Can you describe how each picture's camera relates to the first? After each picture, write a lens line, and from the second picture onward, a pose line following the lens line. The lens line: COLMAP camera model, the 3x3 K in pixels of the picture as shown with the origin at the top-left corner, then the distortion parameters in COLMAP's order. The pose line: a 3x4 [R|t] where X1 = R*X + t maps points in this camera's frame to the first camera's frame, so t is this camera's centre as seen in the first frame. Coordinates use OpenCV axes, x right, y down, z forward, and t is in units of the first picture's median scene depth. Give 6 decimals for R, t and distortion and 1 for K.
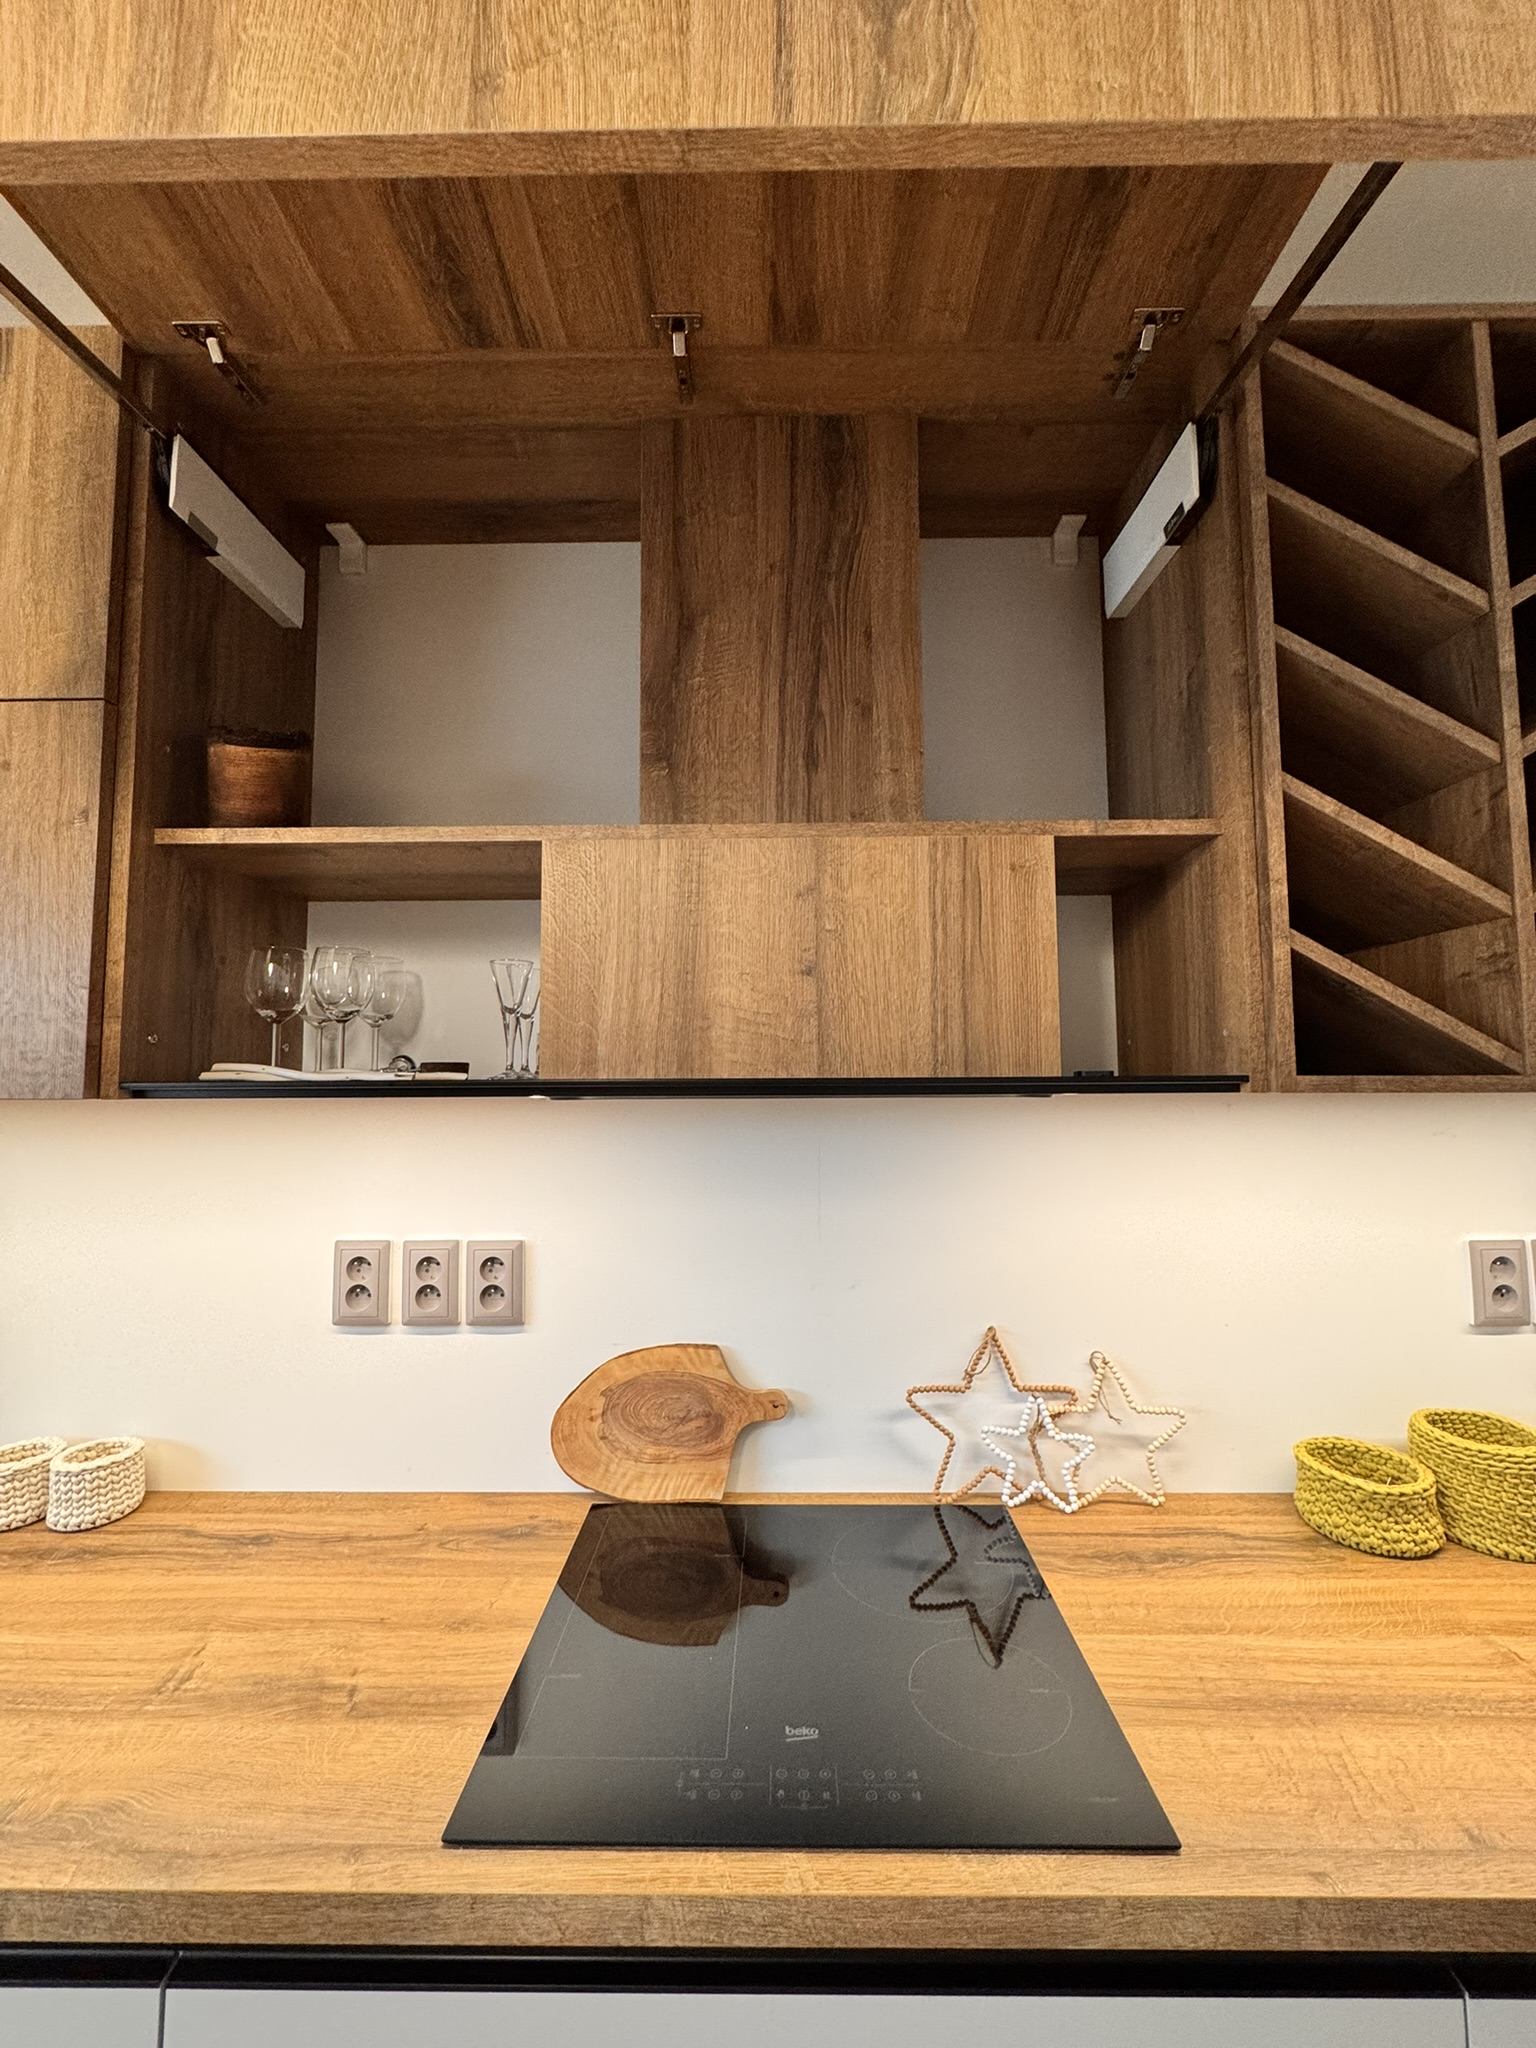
lens RADIAL K [[823.6, 0, 775.1], [0, 823.6, 1018.7], [0, 0, 1]] dist [-0.000671, -0.000178]
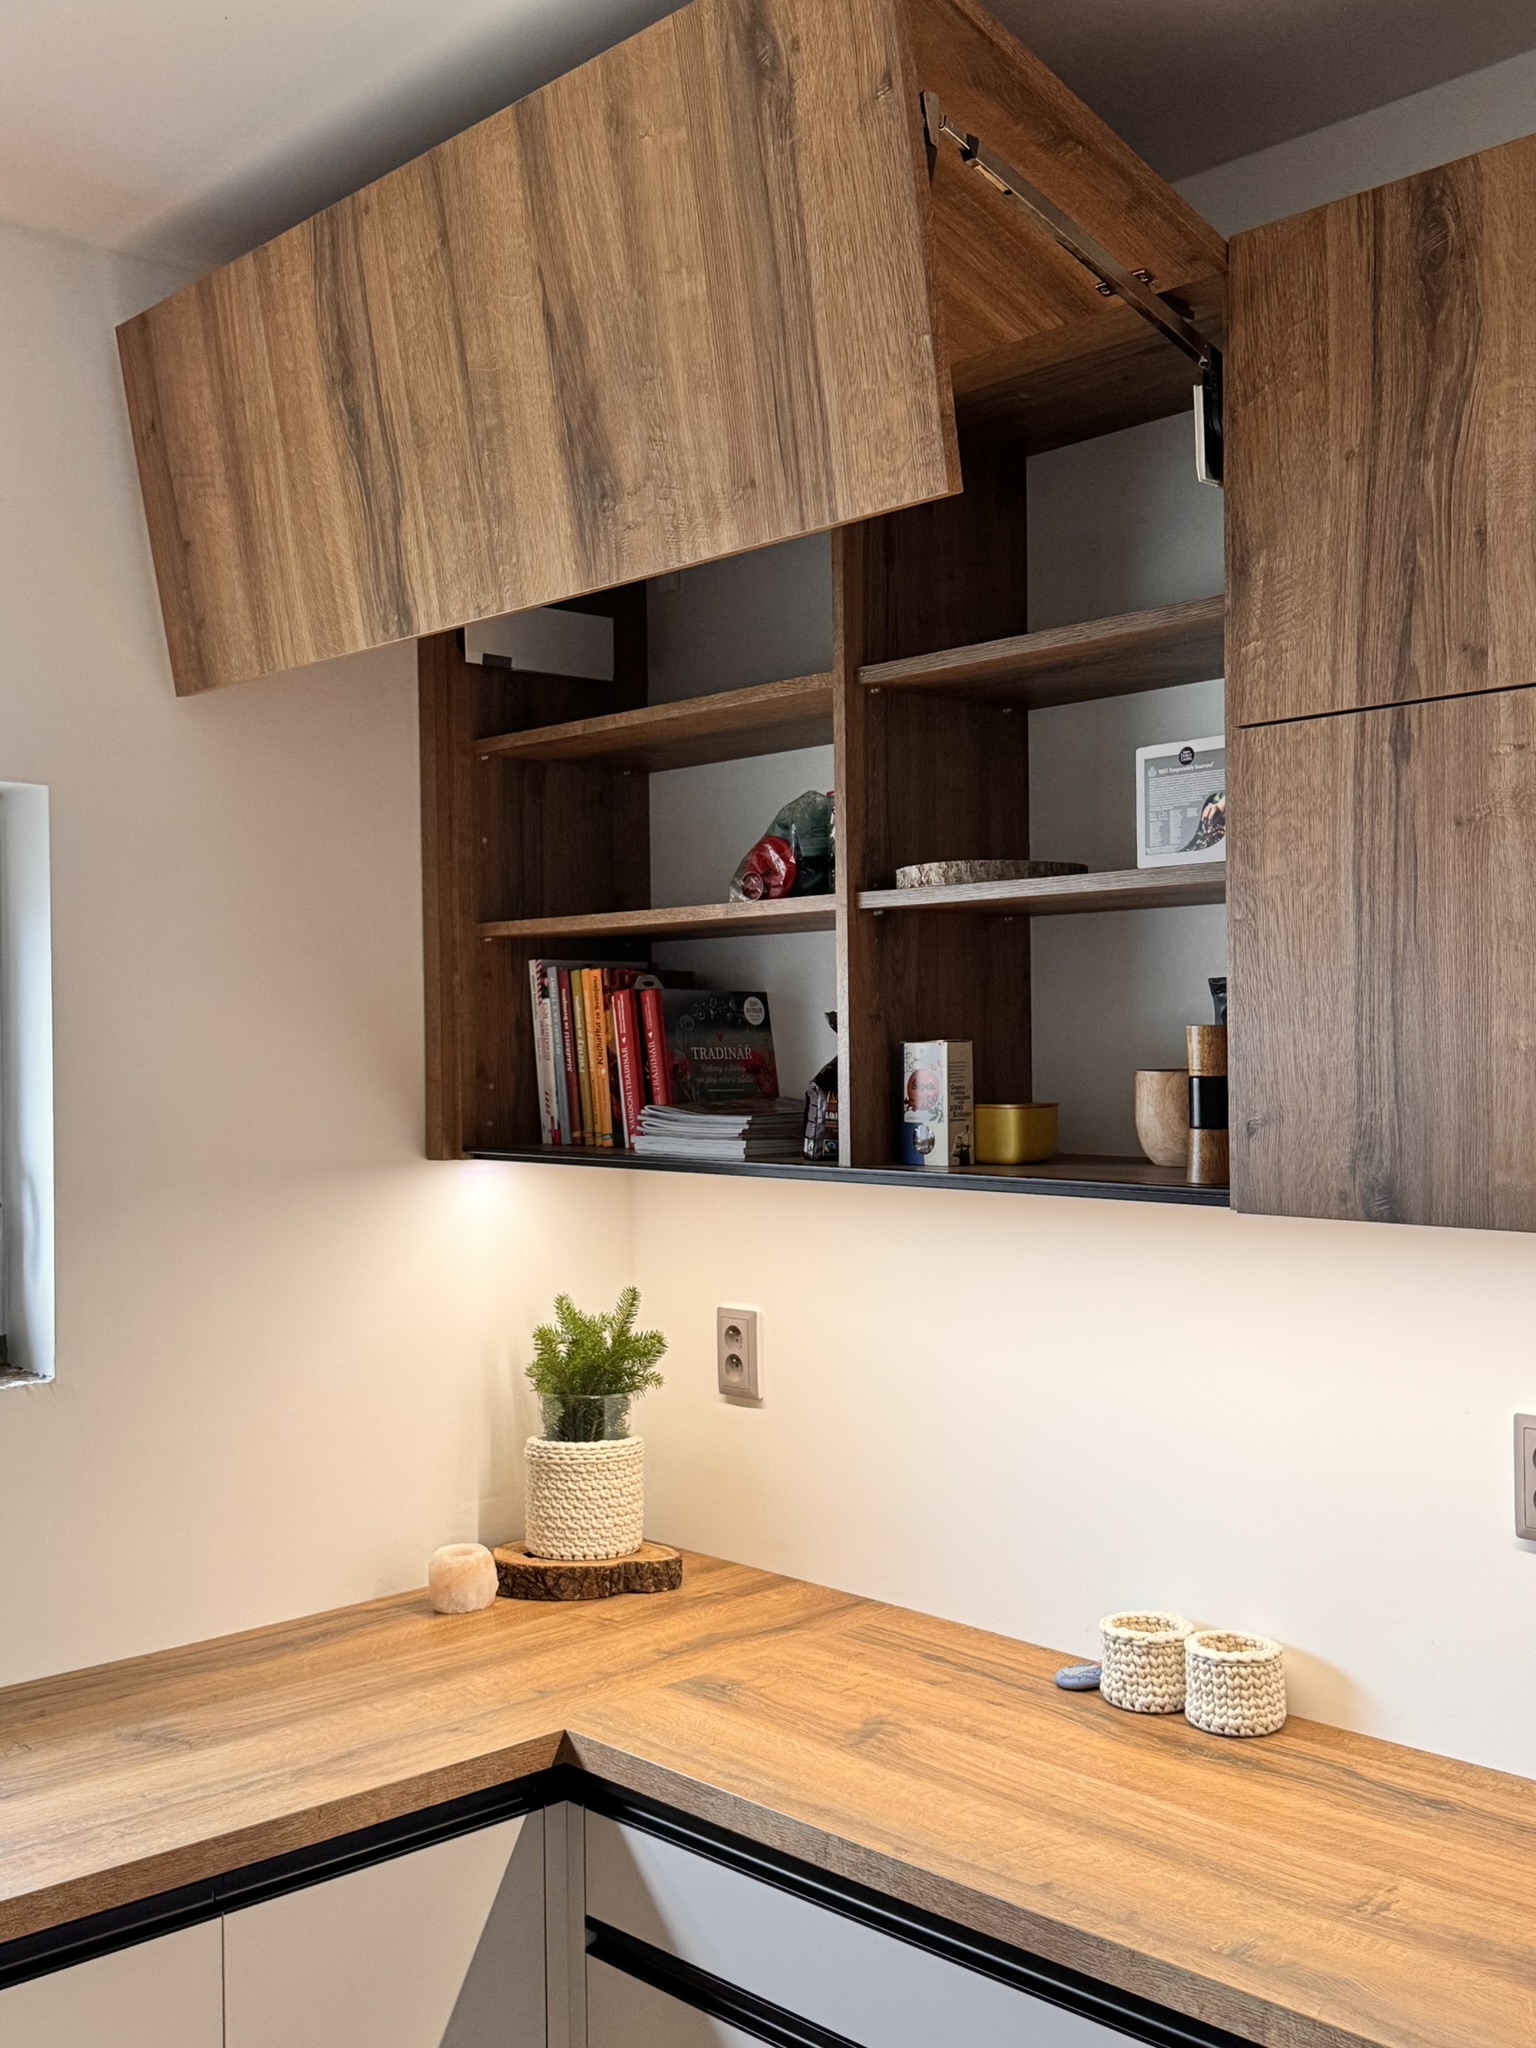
lens RADIAL K [[2017.1, 0, 772.2], [0, 2017.1, 1041.2], [0, 0, 1]] dist [0.189517, -0.418217]
pose [[0.699744, -0.002679, -0.714389, 0.252482], [0.057170, 0.996996, 0.052260, -0.162606], [0.712103, -0.077410, 0.697795, -0.603522]]
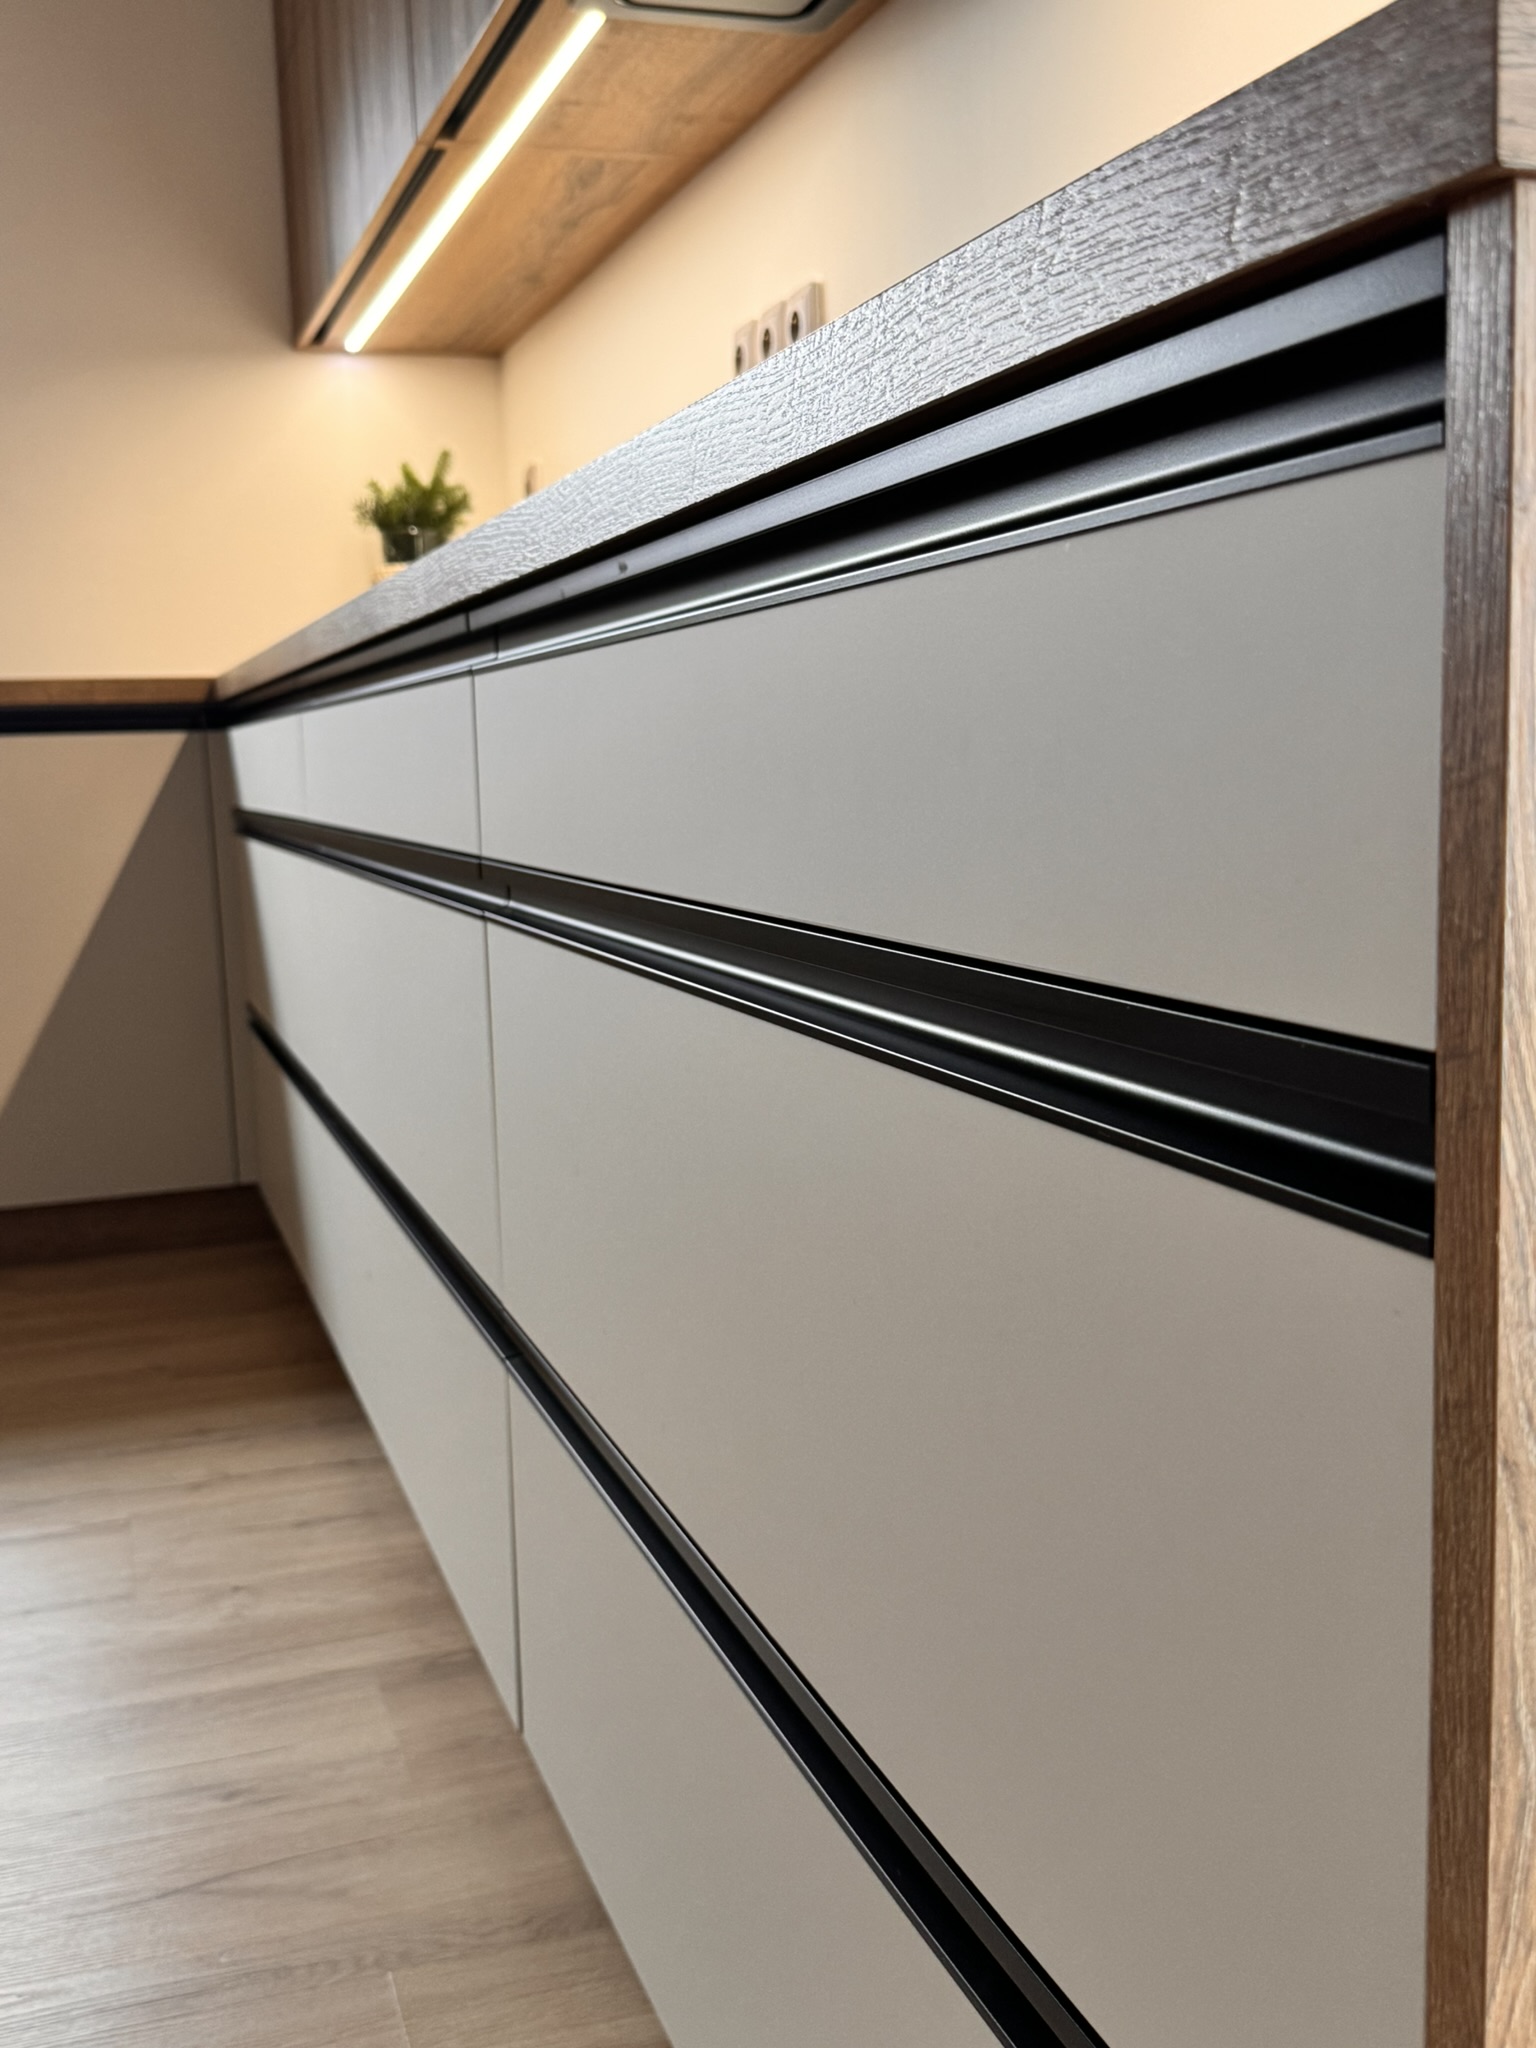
lens RADIAL K [[2053.0, 0, 768.0], [0, 2053.0, 1024.0], [0, 0, 1]] dist [0.107717, -0.240531]
pose [[0.334494, 0.118411, -0.934929, 1.546818], [0.097070, 0.982469, 0.159161, 0.645103], [0.937385, -0.143992, 0.317136, 0.292773]]
